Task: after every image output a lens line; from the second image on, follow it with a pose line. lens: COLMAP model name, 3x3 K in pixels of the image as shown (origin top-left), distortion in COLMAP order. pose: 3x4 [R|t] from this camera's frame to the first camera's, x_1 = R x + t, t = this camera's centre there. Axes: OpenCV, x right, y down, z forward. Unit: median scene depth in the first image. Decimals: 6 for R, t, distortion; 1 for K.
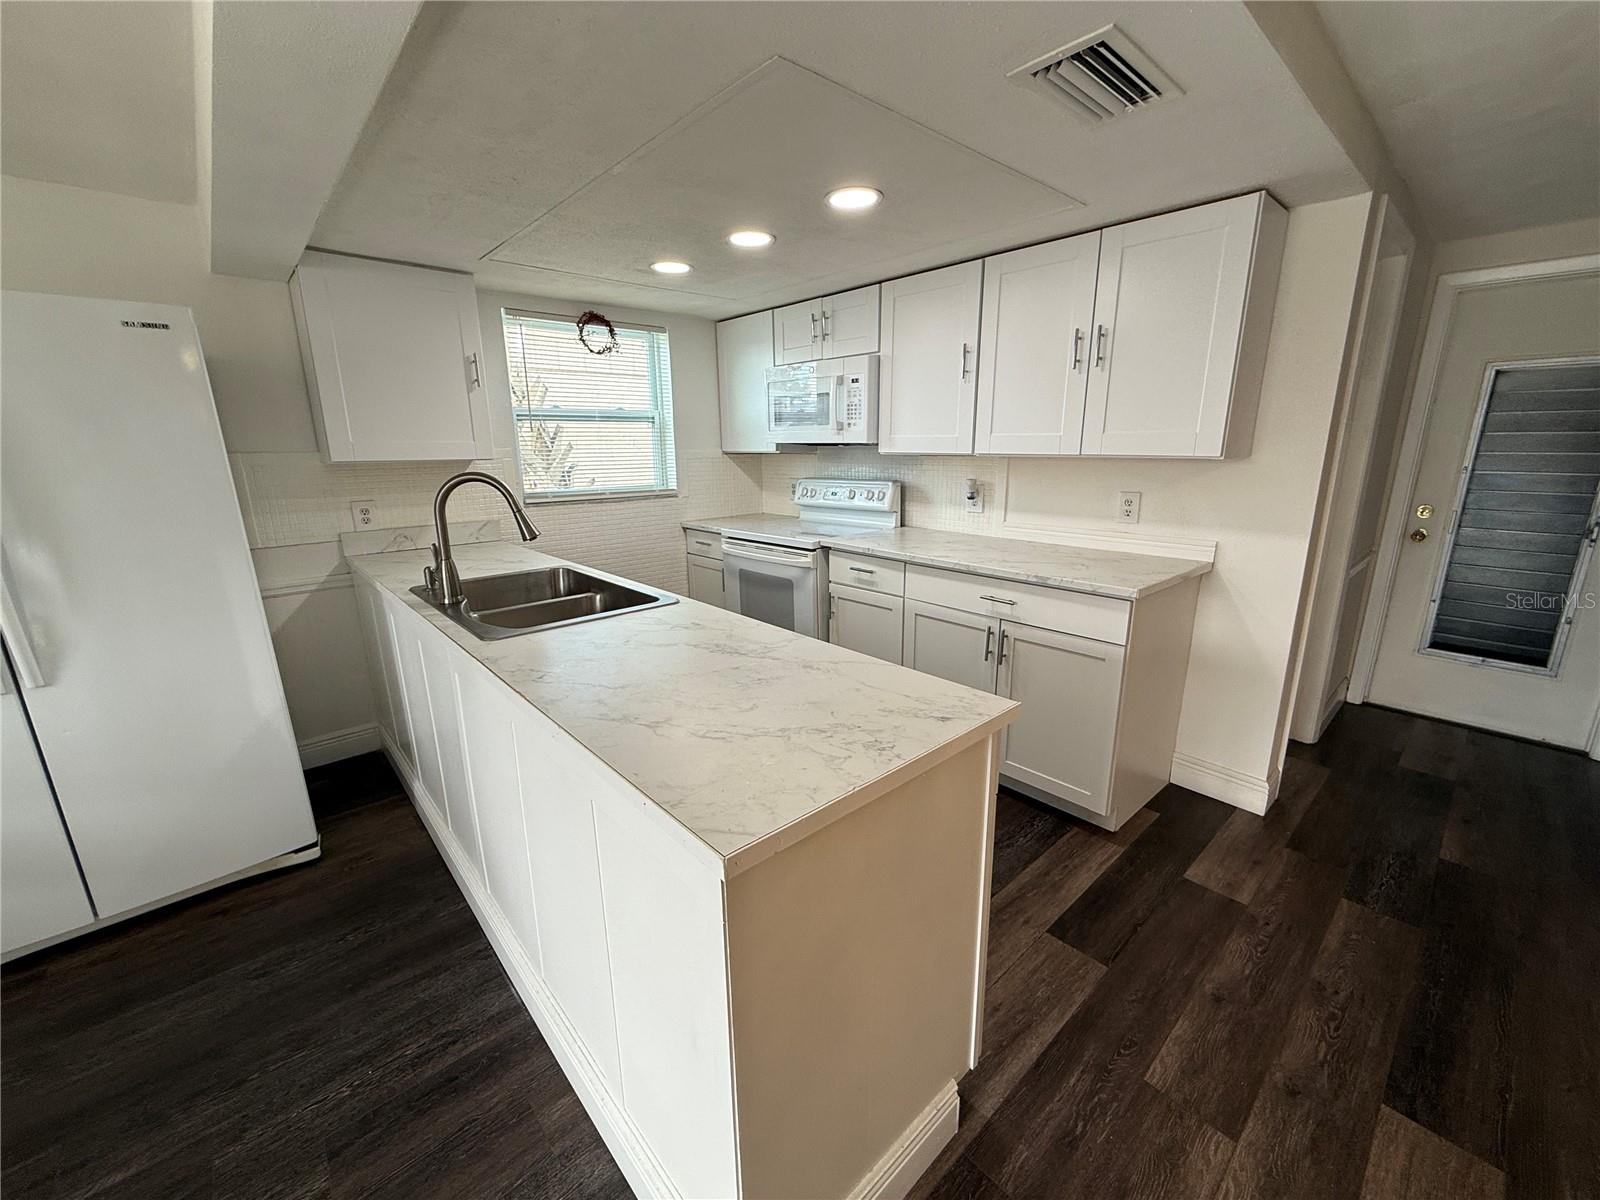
lens RADIAL K [[638.5, 0, 796.9], [0, 638.5, 600.1], [0, 0, 1]] dist [0.000382, -0.000217]
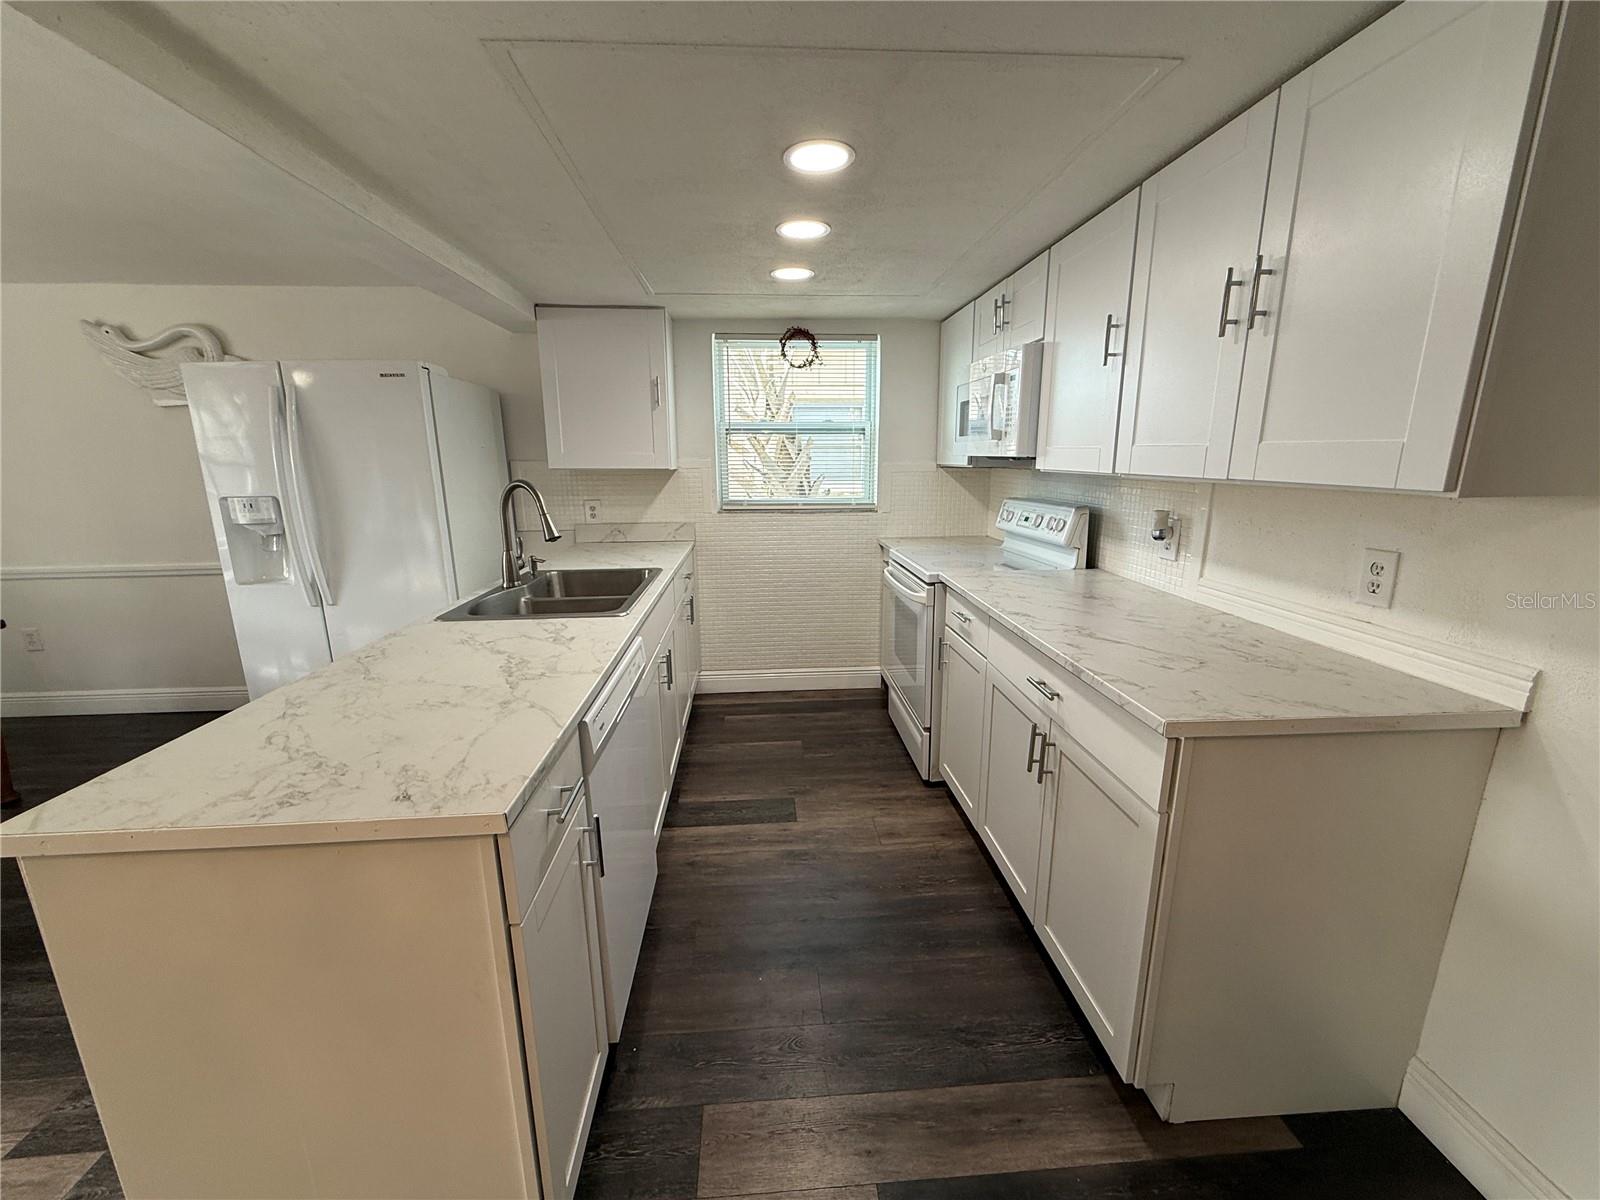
lens RADIAL K [[638.5, 0, 796.9], [0, 638.5, 600.2], [0, 0, 1]] dist [0.000382, -0.000217]
pose [[0.790388, 0.140439, -0.596292, 0.494255], [-0.149814, 0.988125, 0.034144, -0.076048], [0.594006, 0.062345, 0.802041, 0.289215]]
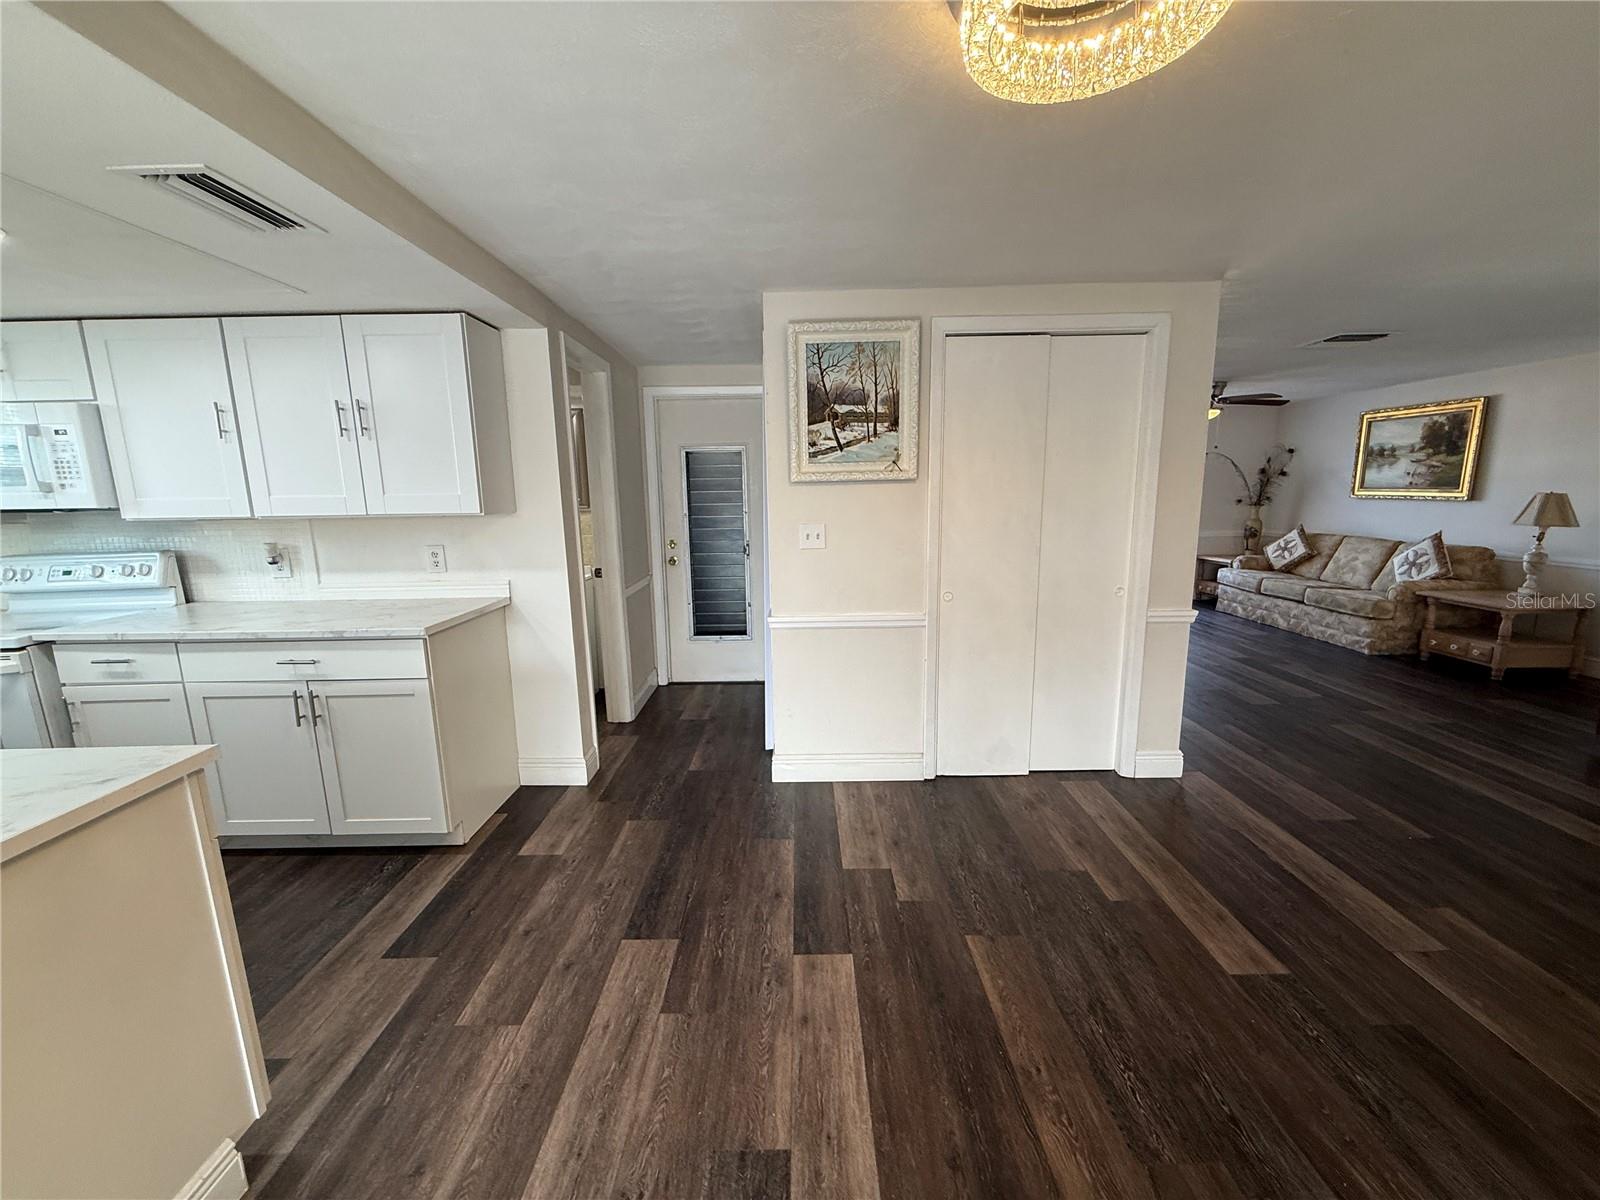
lens RADIAL K [[638.5, 0, 796.6], [0, 638.5, 599.8], [0, 0, 1]] dist [0.000382, -0.000217]
pose [[0.667077, -0.131029, 0.733376, 0.117258], [0.192777, 0.981243, -0.000034, 0.053146], [-0.719615, 0.141401, 0.679824, -0.232960]]
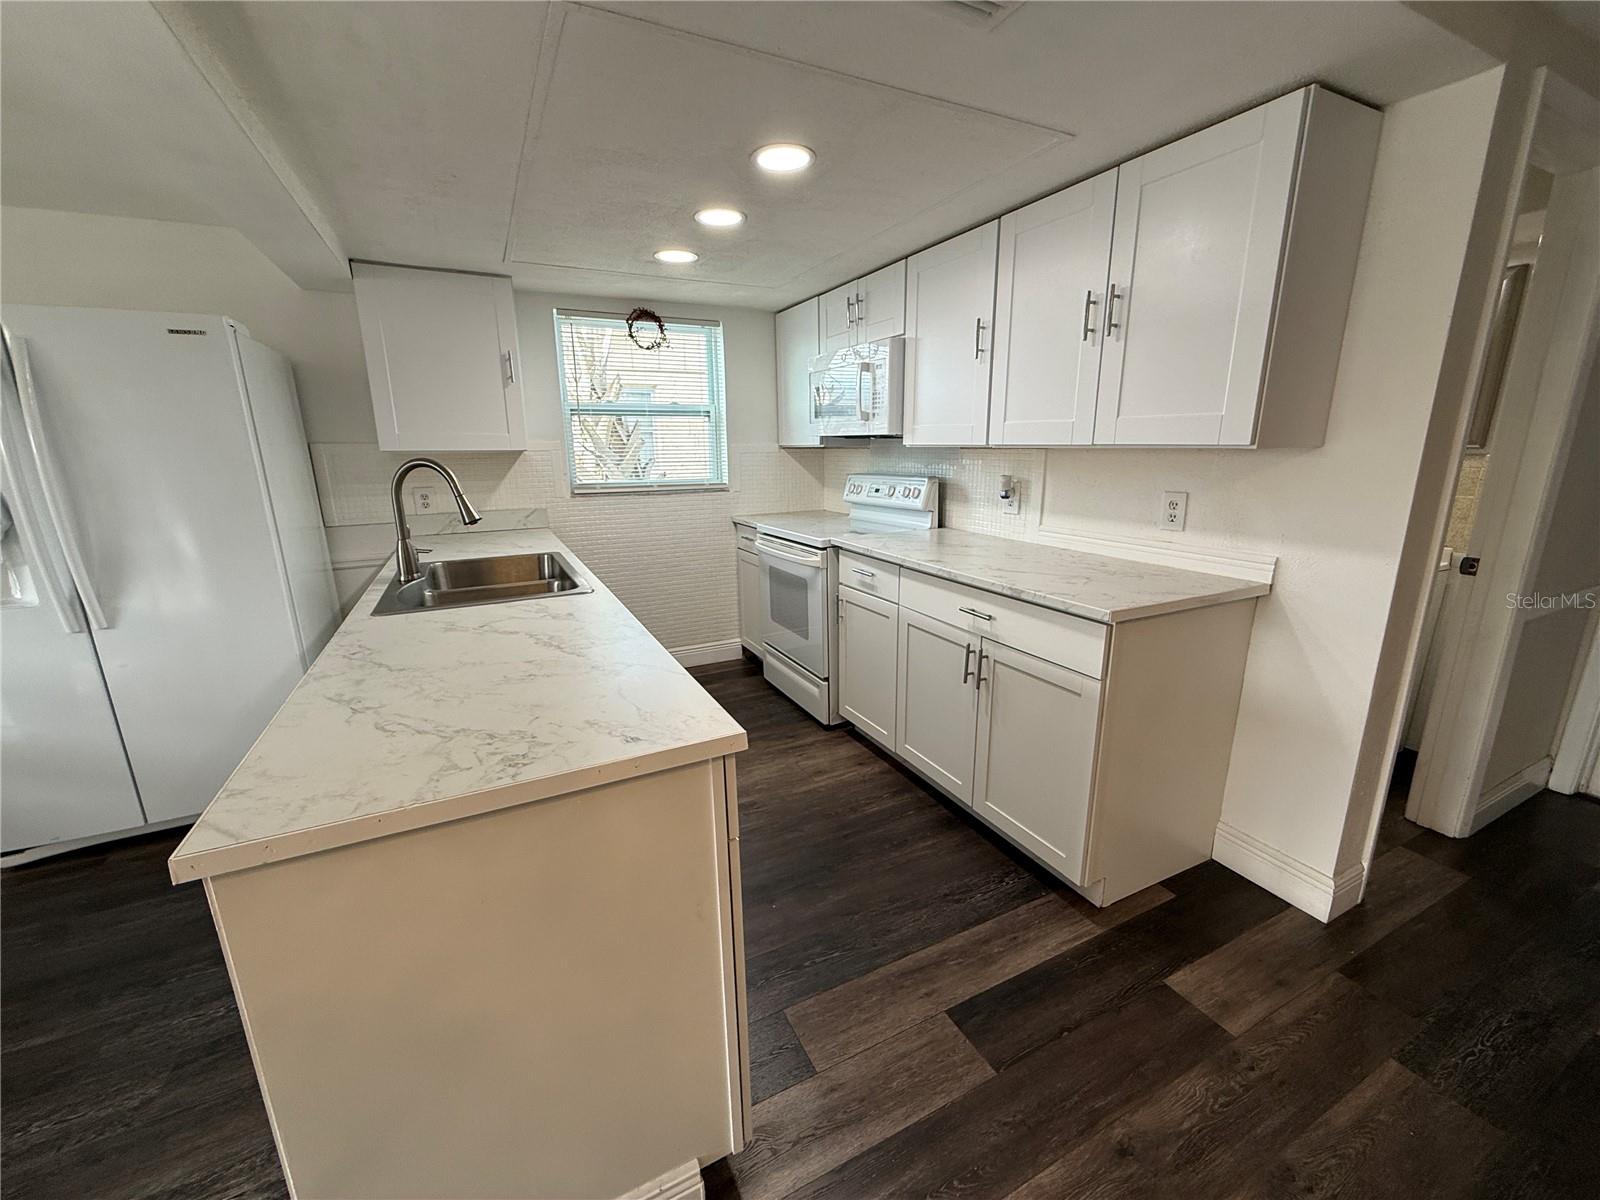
lens RADIAL K [[638.5, 0, 797.0], [0, 638.5, 600.0], [0, 0, 1]] dist [0.000382, -0.000217]
pose [[0.964464, 0.062525, -0.256708, 0.297860], [-0.062849, 0.997999, 0.006949, -0.009022], [0.256629, 0.009432, 0.966464, 0.106514]]
